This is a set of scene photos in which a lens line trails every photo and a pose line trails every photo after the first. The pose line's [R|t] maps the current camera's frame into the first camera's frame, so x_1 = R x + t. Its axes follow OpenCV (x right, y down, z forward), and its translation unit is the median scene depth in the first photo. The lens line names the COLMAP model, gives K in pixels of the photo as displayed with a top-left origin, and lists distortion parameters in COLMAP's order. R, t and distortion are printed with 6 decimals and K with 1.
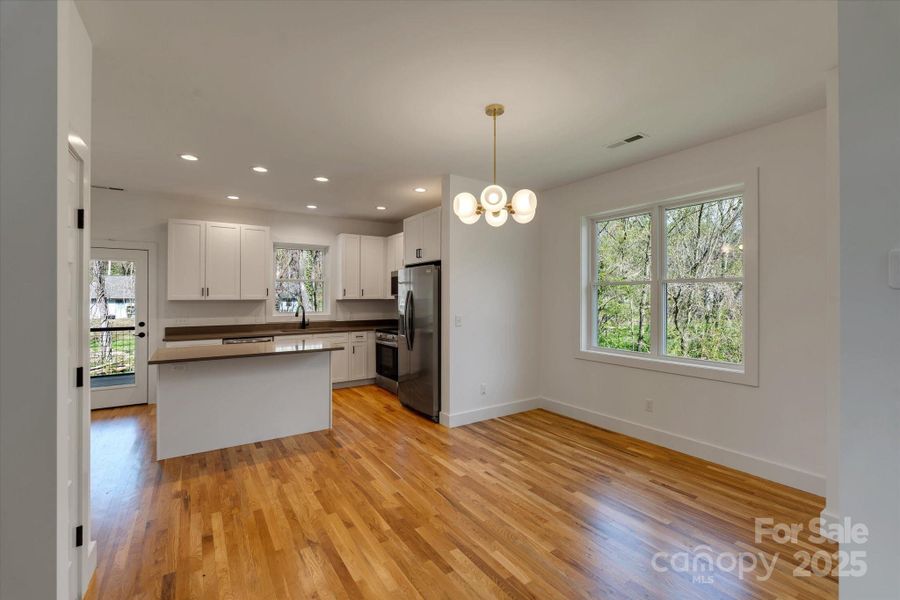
lens RADIAL K [[393.9, 0, 452.9], [0, 393.9, 294.9], [0, 0, 1]] dist [-0.004159, -0.000317]
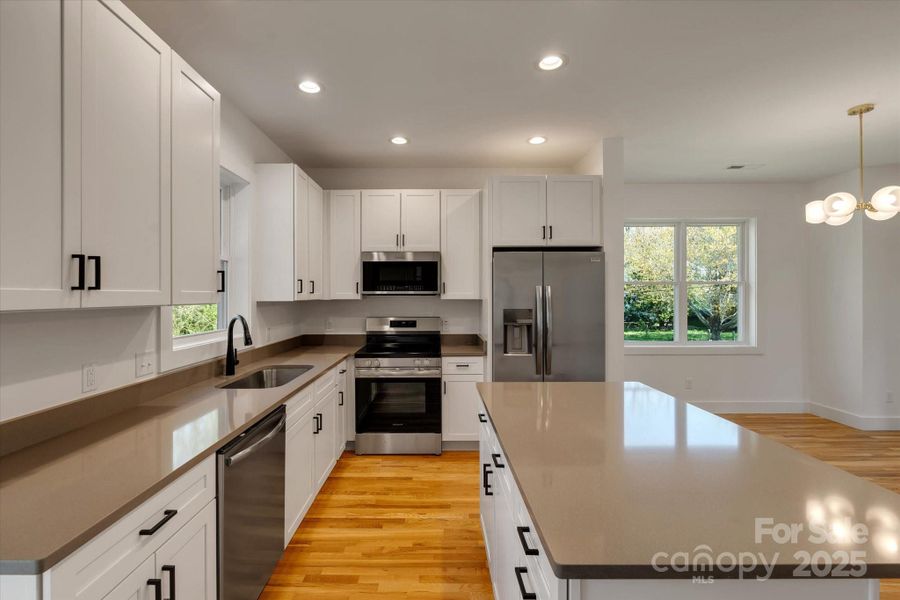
lens RADIAL K [[393.9, 0, 450.8], [0, 393.9, 294.7], [0, 0, 1]] dist [-0.004159, -0.000317]
pose [[0.561175, 0.000462, 0.827697, -0.833540], [-0.002462, 0.999996, 0.001112, 0.004488], [-0.827694, -0.002662, 0.561174, 0.832893]]
